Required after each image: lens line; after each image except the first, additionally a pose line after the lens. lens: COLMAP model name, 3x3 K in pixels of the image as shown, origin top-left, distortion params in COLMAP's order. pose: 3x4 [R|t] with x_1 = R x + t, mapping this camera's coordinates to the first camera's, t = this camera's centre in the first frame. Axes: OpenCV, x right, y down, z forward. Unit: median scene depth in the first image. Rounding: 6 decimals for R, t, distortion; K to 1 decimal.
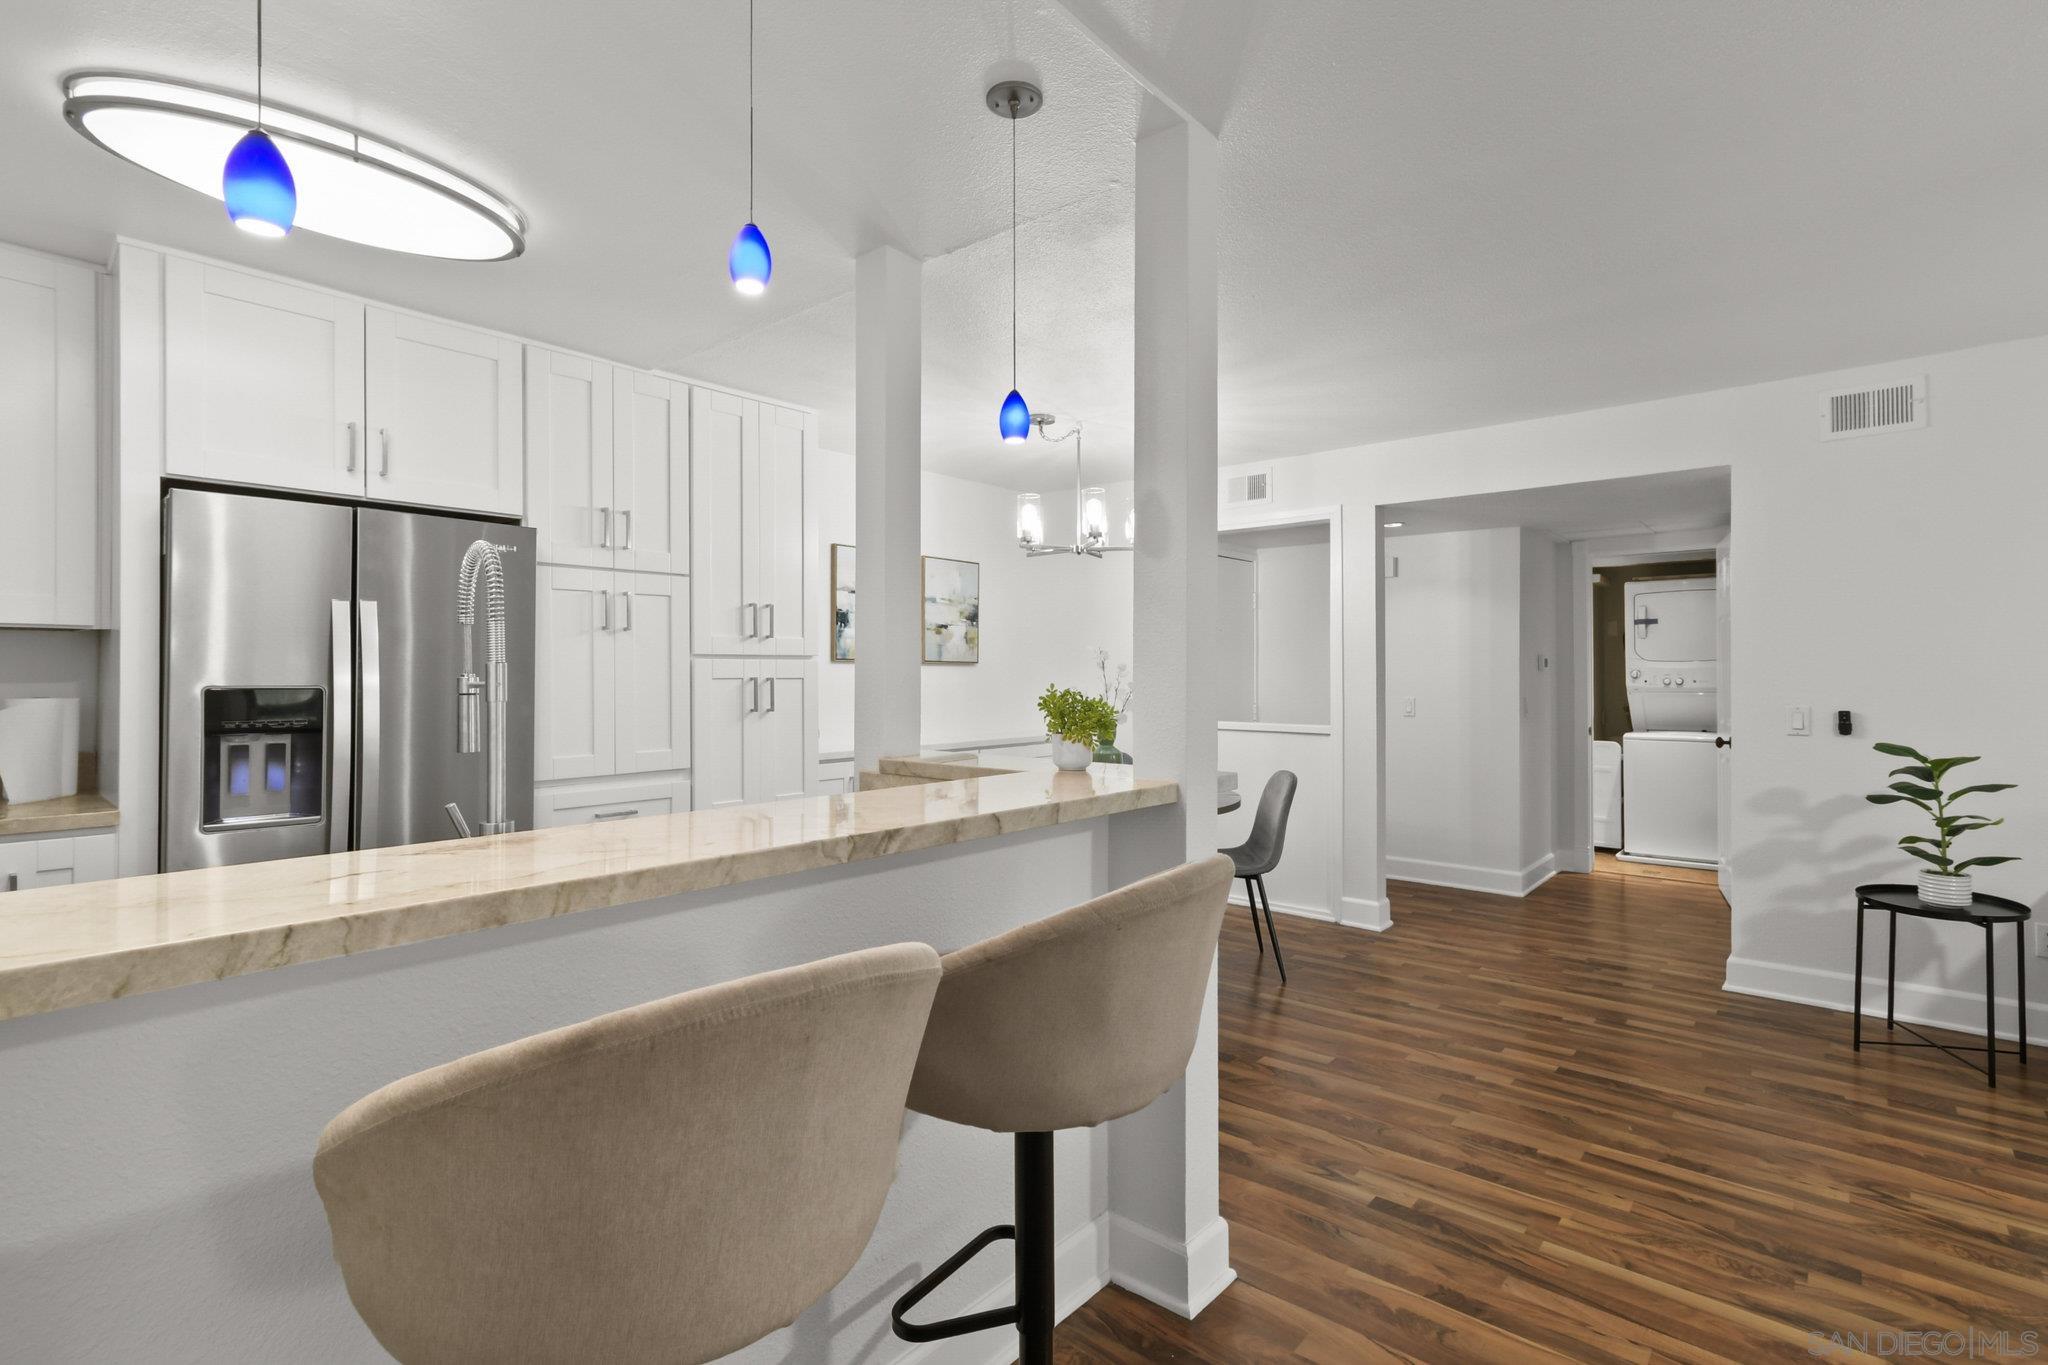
lens RADIAL K [[939.9, 0, 1016.5], [0, 939.9, 675.3], [0, 0, 1]] dist [-0.001585, 0.001545]
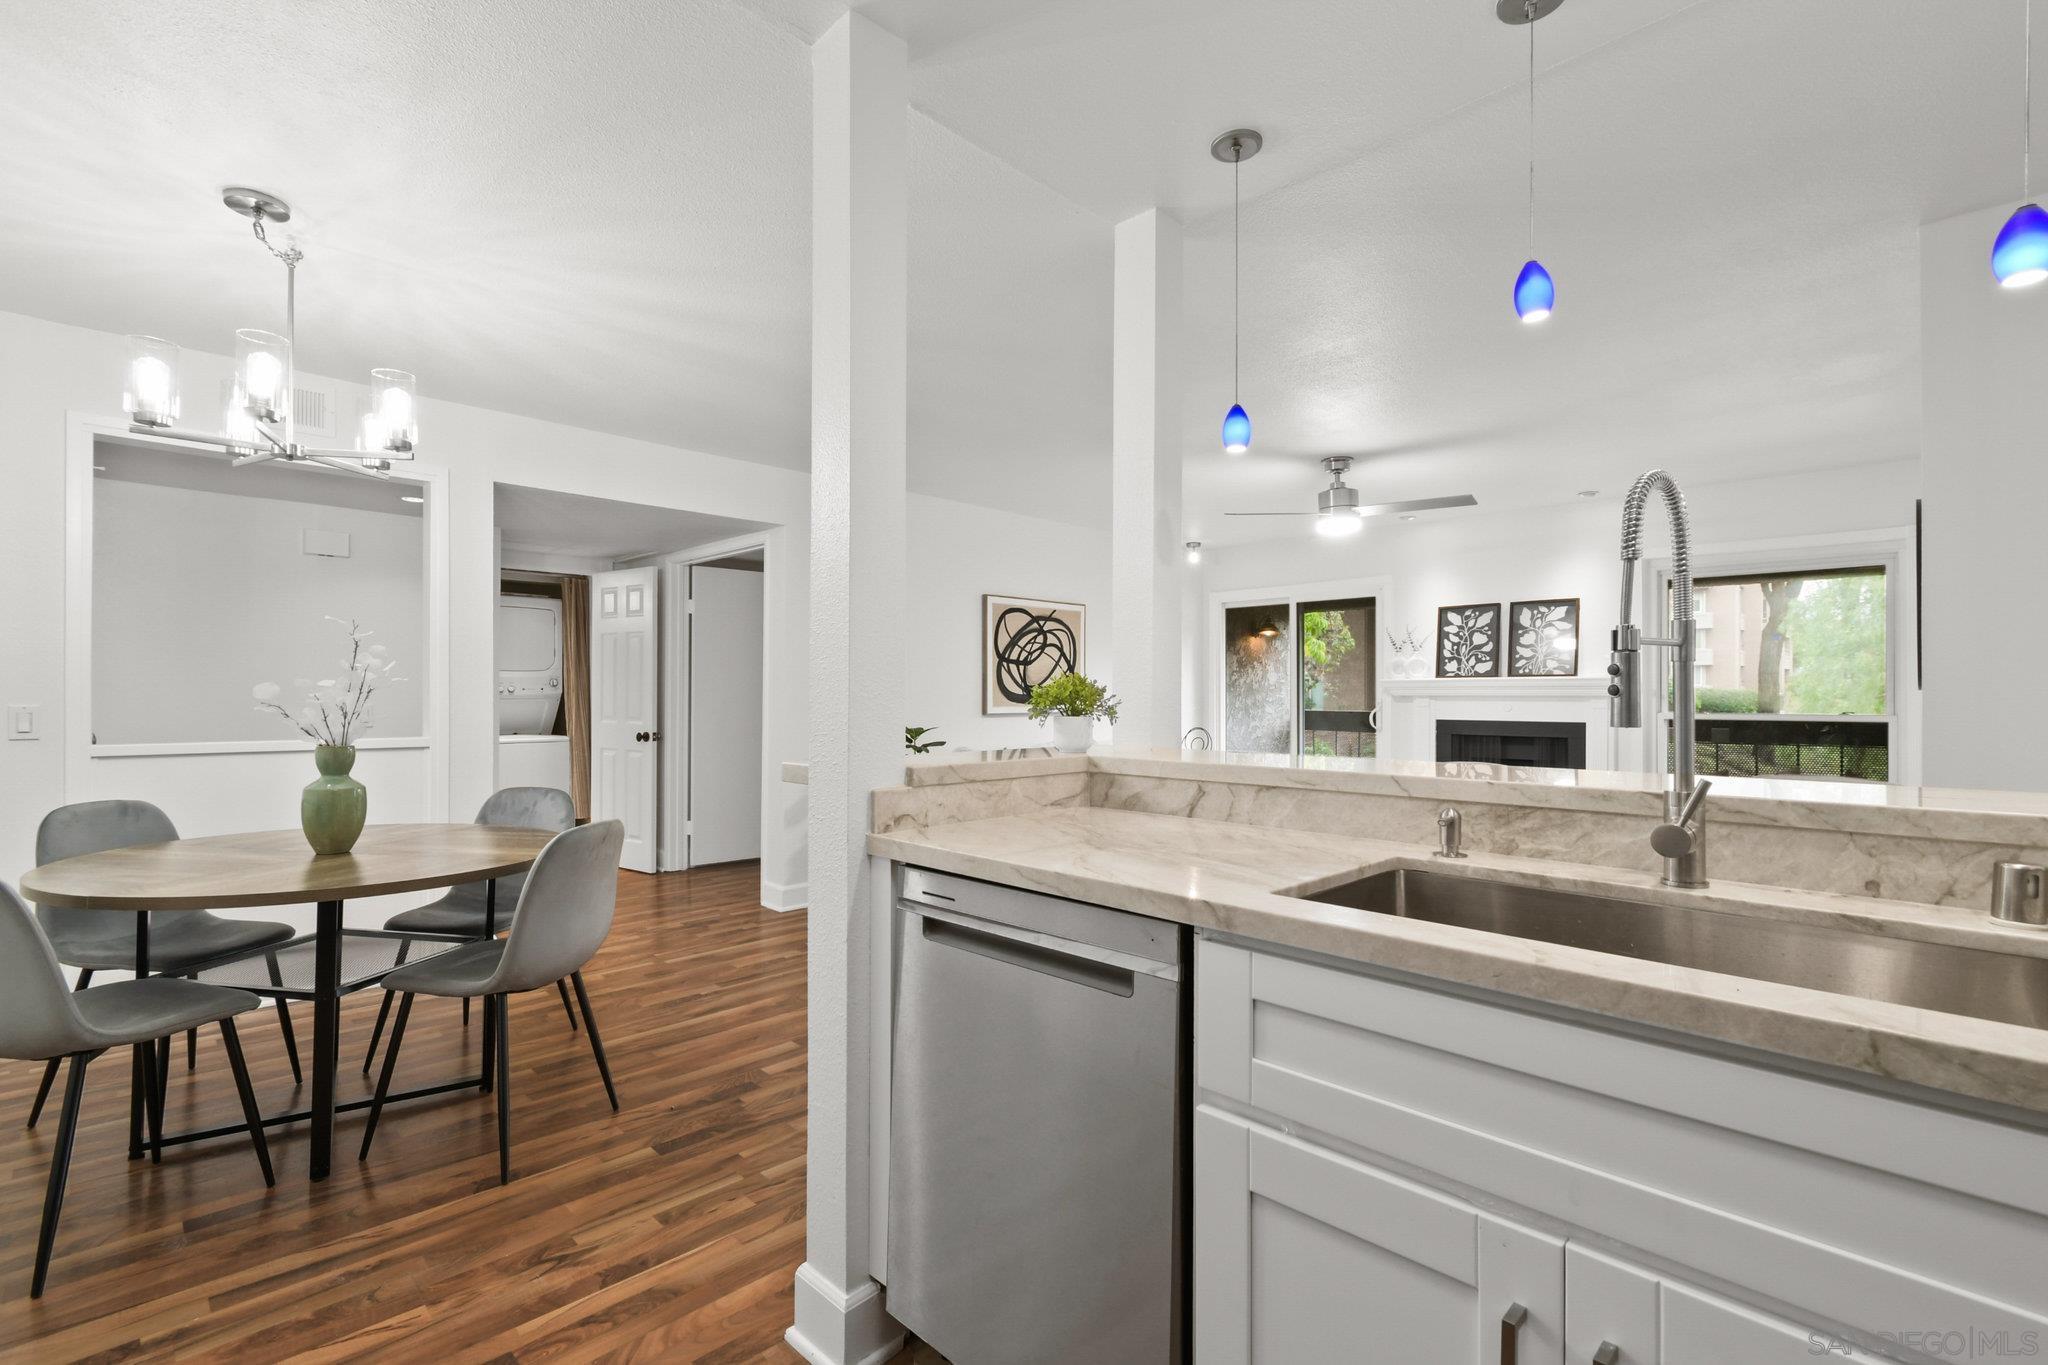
lens RADIAL K [[939.9, 0, 1041.2], [0, 939.9, 681.2], [0, 0, 1]] dist [-0.001585, 0.001545]
pose [[0.062147, 0.014758, 0.997958, -0.609364], [-0.002825, 0.999889, -0.014610, 0.023535], [-0.998063, -0.001912, 0.062182, 0.584665]]
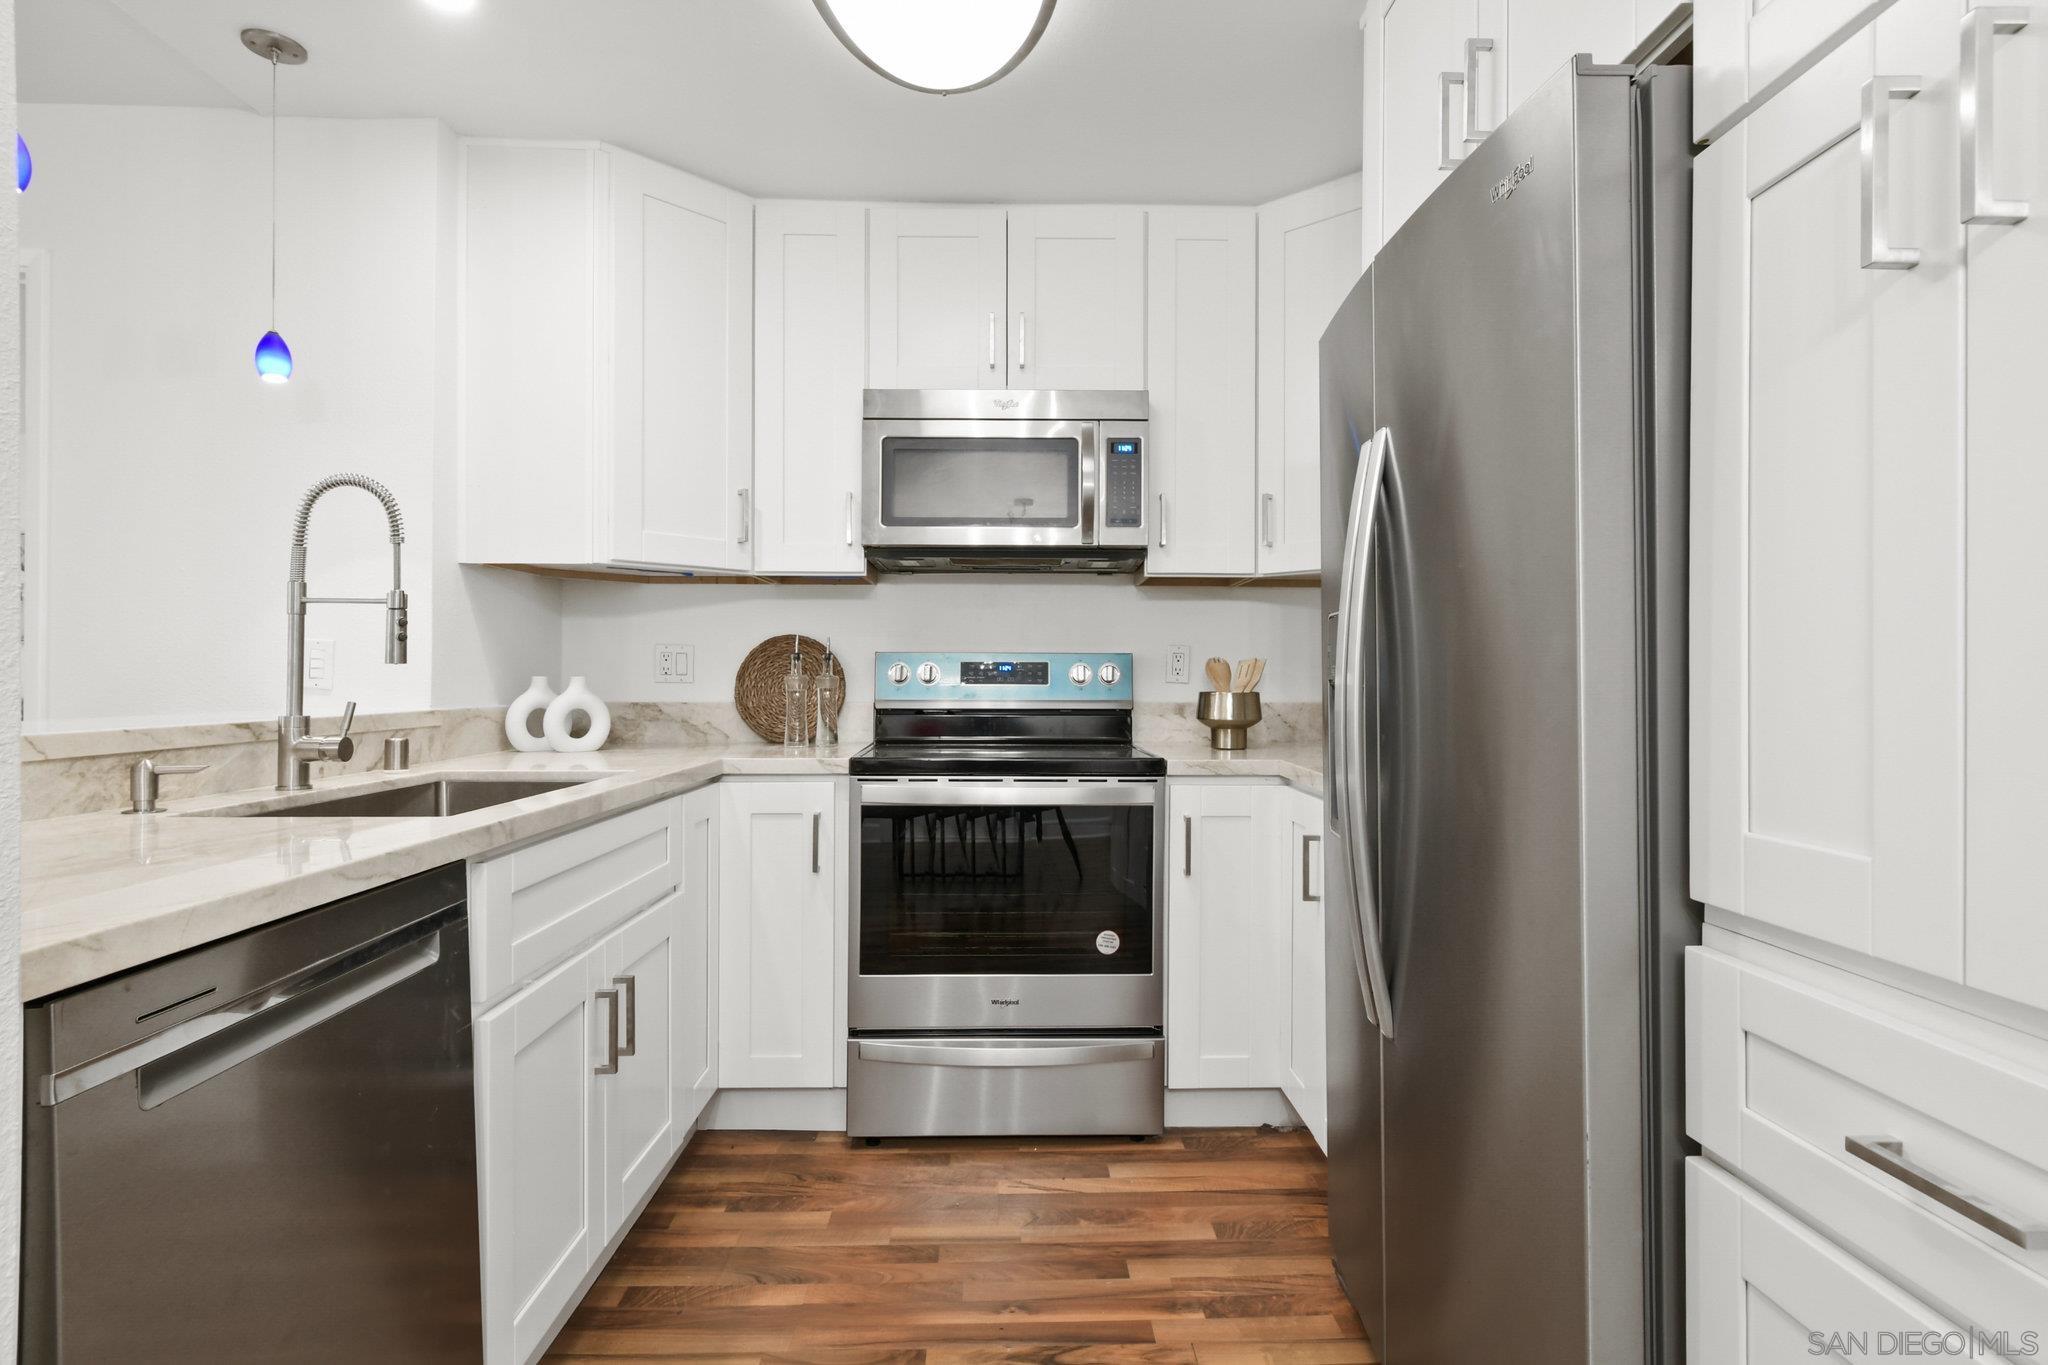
lens RADIAL K [[1036.6, 0, 1022.7], [0, 1036.6, 671.8], [0, 0, 1]] dist [0.000413, -0.000197]
pose [[-0.736976, -0.003957, -0.675907, -0.136520], [-0.001850, 0.999991, -0.003836, 0.040268], [0.675916, -0.001577, -0.736977, 0.991024]]
